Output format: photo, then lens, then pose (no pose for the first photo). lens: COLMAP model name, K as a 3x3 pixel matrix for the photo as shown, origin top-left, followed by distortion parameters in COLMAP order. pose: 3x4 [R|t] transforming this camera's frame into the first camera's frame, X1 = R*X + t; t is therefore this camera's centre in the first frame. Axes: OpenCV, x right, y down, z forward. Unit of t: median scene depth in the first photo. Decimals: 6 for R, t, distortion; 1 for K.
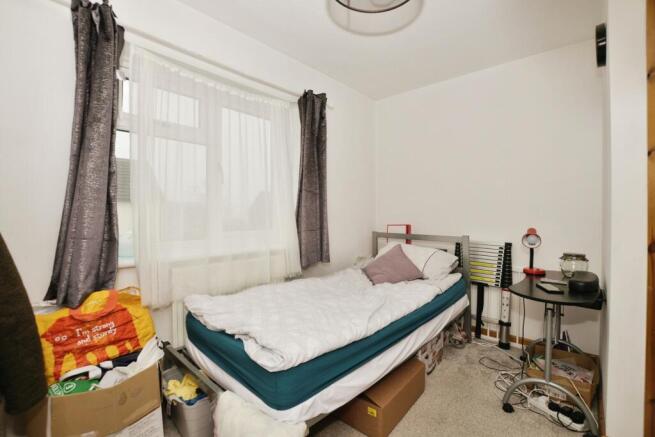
lens RADIAL K [[294.3, 0, 327.2], [0, 294.3, 219.6], [0, 0, 1]] dist [-0.031632, 0.003898]
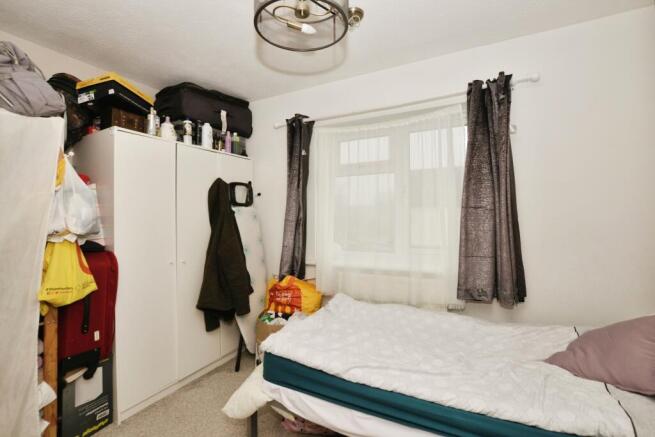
lens RADIAL K [[294.3, 0, 327.2], [0, 294.3, 217.0], [0, 0, 1]] dist [-0.031632, 0.003898]
pose [[0.266831, 0.000513, -0.963743, 0.993303], [-0.011864, 0.999926, -0.002753, -0.110200], [0.963670, 0.012168, 0.266817, 0.676290]]
